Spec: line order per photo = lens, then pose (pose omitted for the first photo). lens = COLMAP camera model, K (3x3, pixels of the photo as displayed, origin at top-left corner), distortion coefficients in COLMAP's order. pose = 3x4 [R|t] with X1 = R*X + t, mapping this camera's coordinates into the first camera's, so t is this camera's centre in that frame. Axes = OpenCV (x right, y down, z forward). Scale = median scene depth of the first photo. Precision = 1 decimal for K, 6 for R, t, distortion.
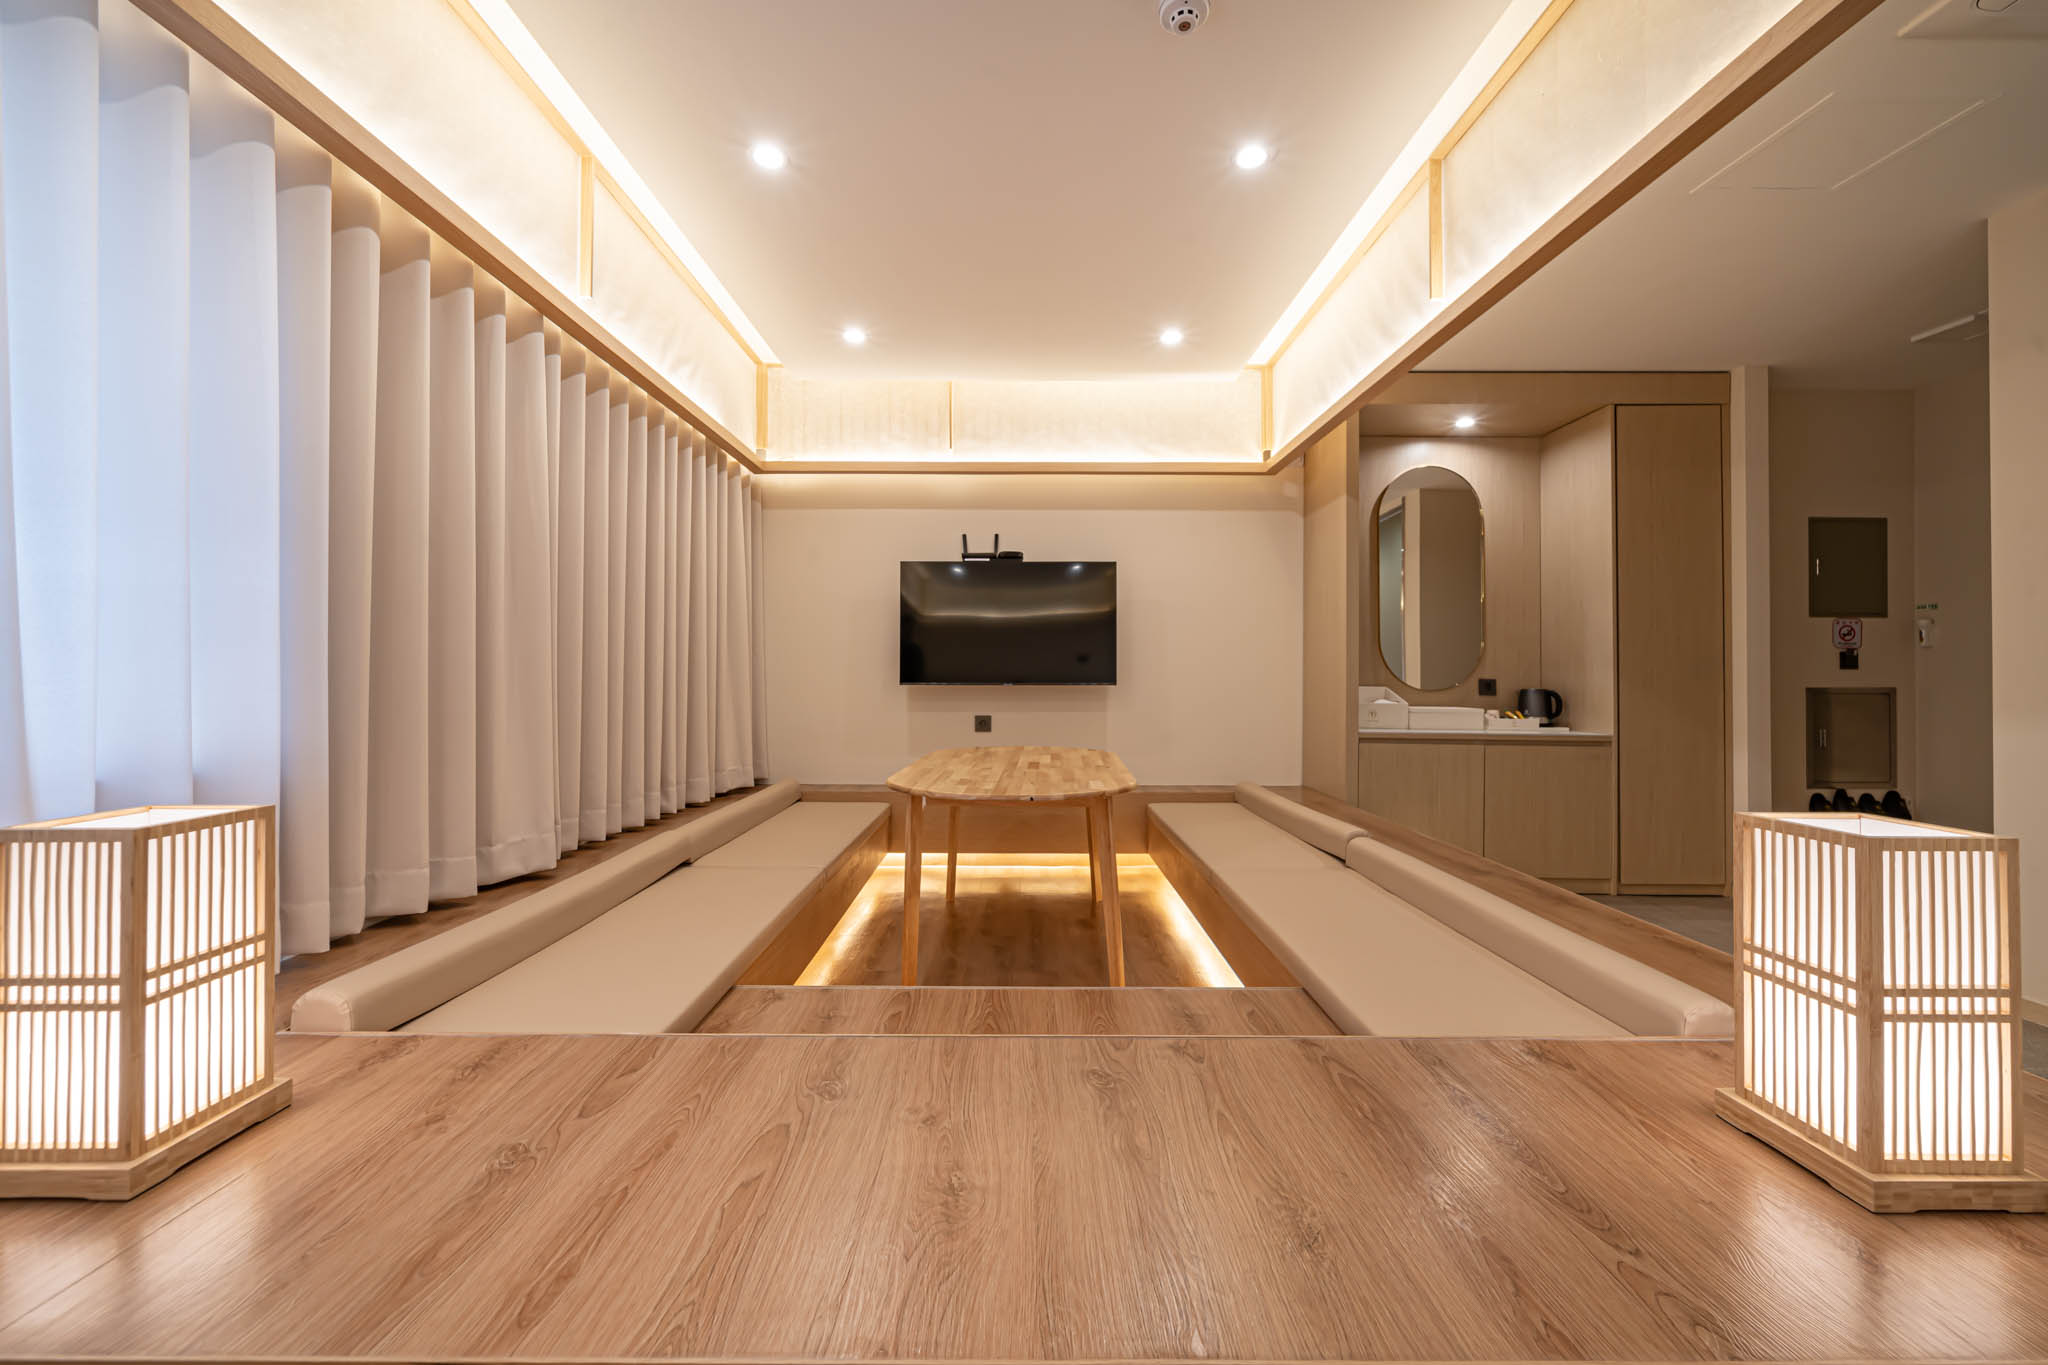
lens RADIAL K [[791.2, 0, 1019.7], [0, 791.2, 667.9], [0, 0, 1]] dist [-0.000112, -0.000010]
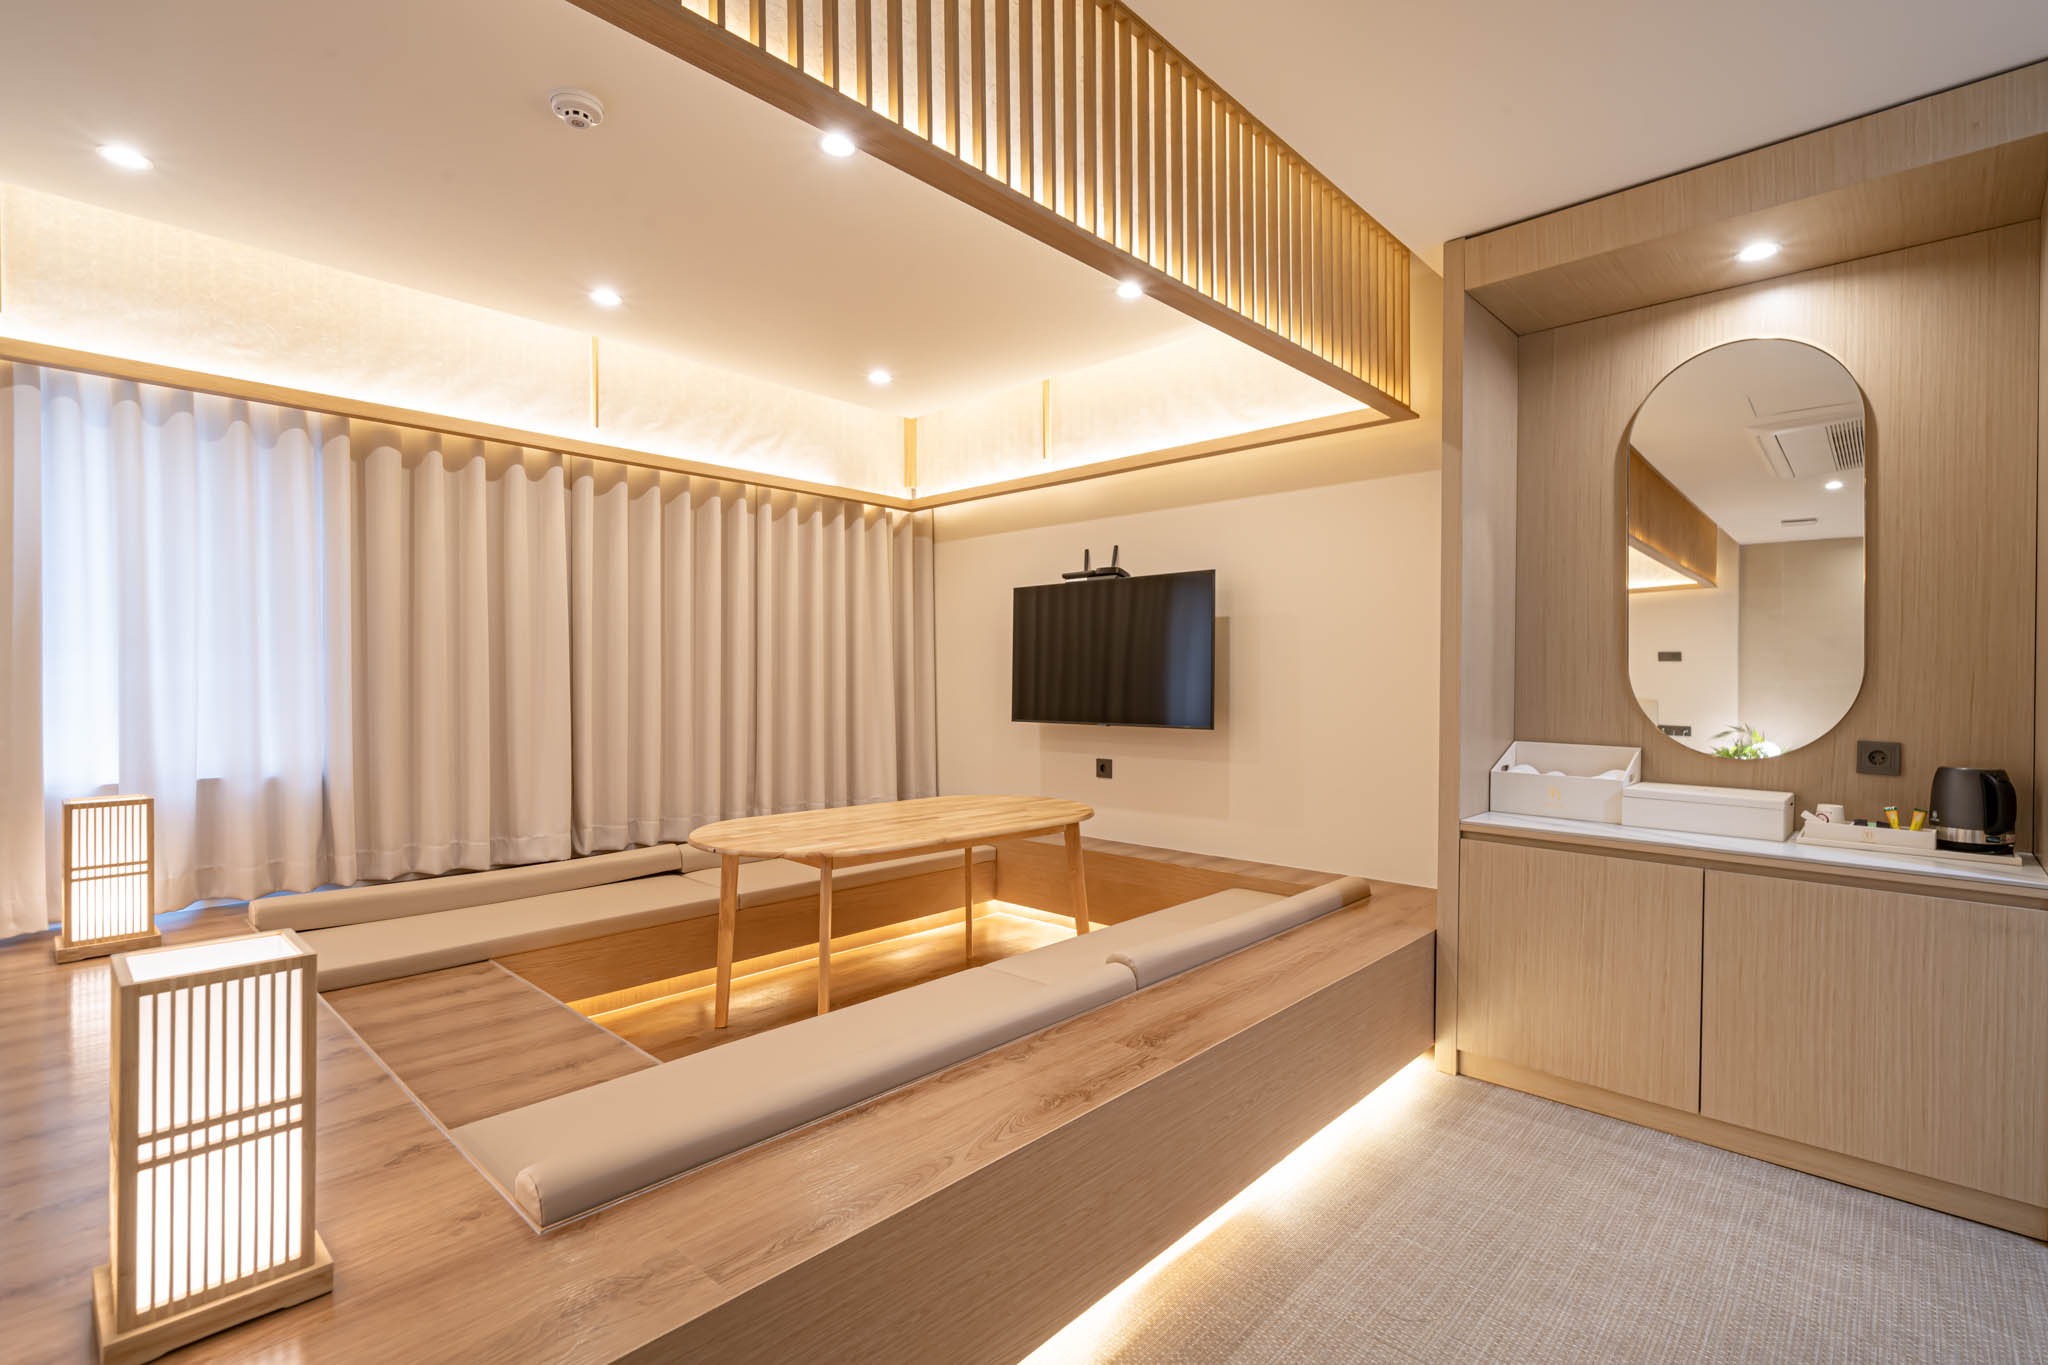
lens RADIAL K [[947.9, 0, 1024.0], [0, 947.9, 682.5], [0, 0, 1]] dist [0.003906, 0.000474]
pose [[0.729214, -0.000023, -0.684286, 0.617511], [0.007759, 0.999936, 0.008236, -0.033042], [0.684242, -0.011315, 0.729167, 0.198312]]
